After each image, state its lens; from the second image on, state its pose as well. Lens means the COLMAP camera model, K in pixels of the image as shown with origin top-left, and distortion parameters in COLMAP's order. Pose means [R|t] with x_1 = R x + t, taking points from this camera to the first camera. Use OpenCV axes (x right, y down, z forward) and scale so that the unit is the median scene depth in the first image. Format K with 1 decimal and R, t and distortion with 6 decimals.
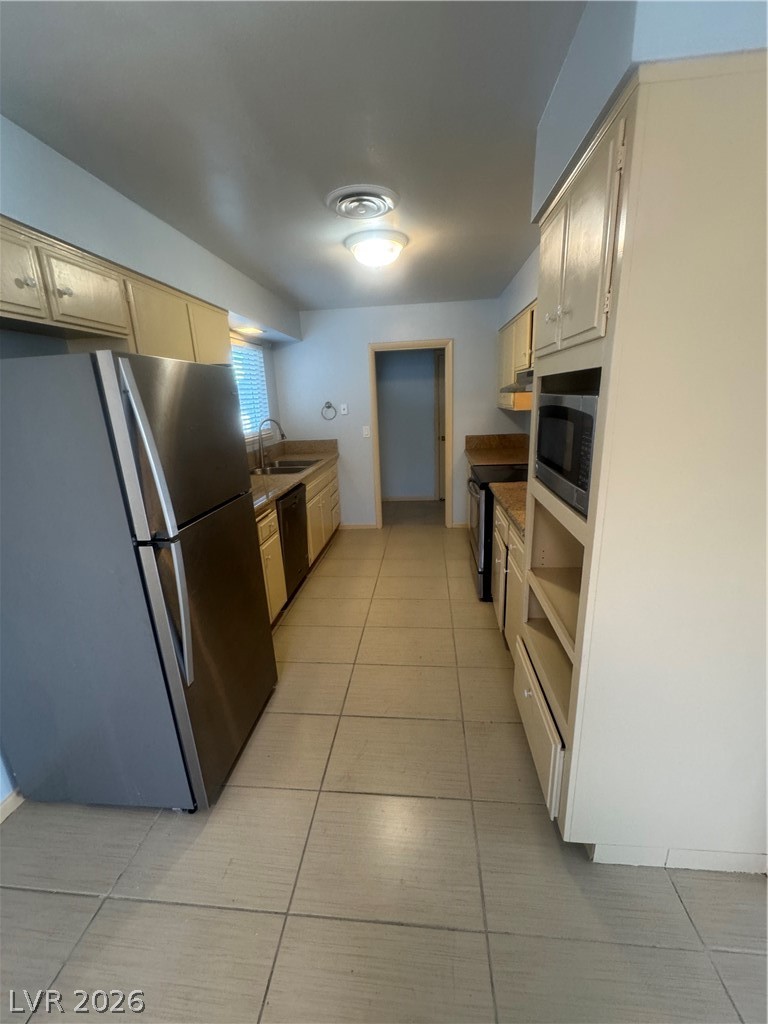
lens RADIAL K [[409.1, 0, 384.0], [0, 409.1, 512.0], [0, 0, 1]] dist [-0.020463, -0.000248]
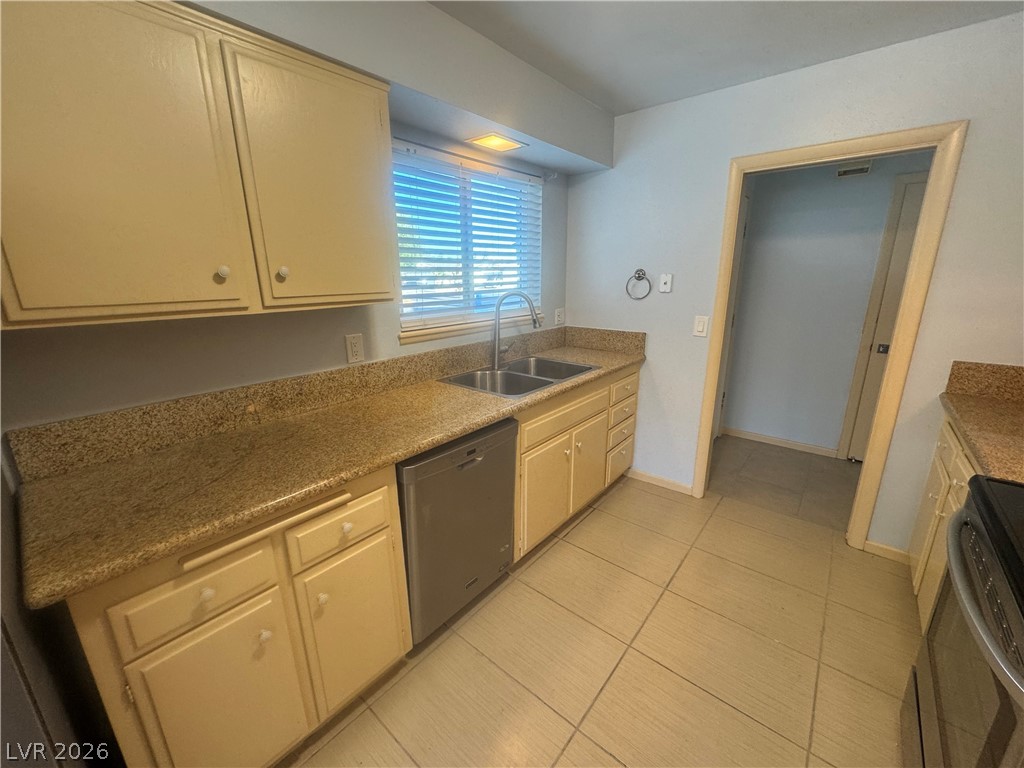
lens RADIAL K [[408.7, 0, 510.8], [0, 408.7, 380.5], [0, 0, 1]] dist [-0.000731, -0.000892]
pose [[0.826248, 0.176738, -0.534863, 0.056419], [-0.177670, 0.982804, 0.050292, -0.114367], [0.534554, 0.053476, 0.843441, 0.433719]]
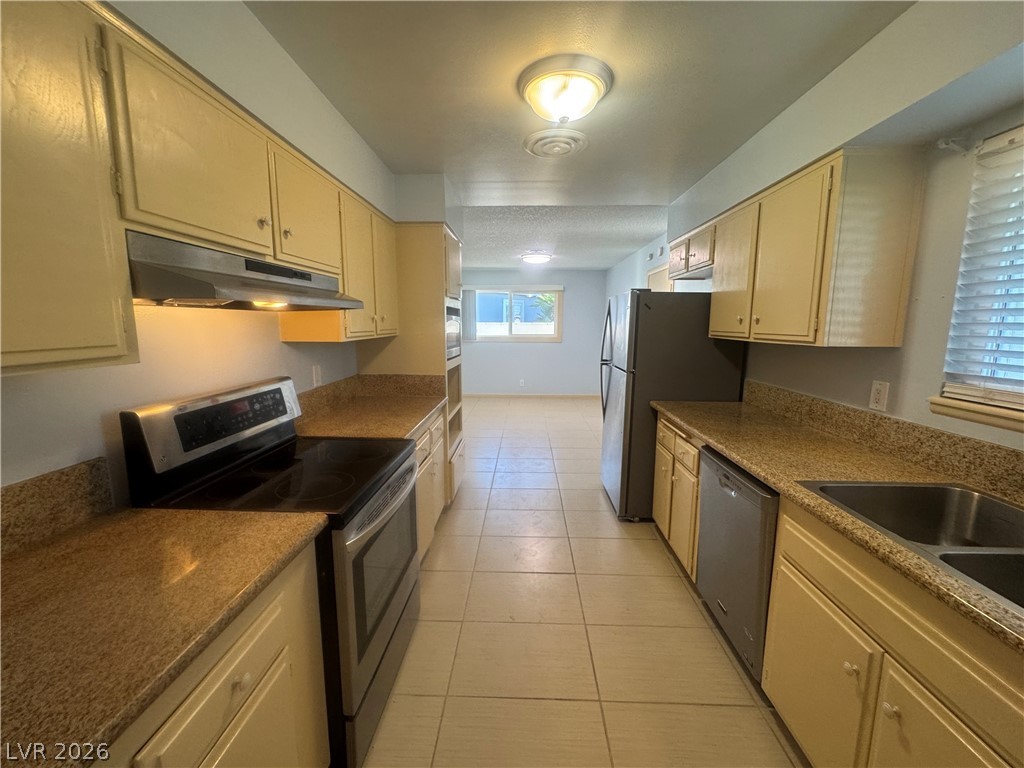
lens RADIAL K [[408.7, 0, 510.8], [0, 408.7, 380.5], [0, 0, 1]] dist [-0.000731, -0.000892]
pose [[-0.997095, 0.049123, -0.058203, 0.074339], [0.021246, 0.913261, 0.406820, -0.277273], [0.073139, 0.404402, -0.911652, 1.019809]]
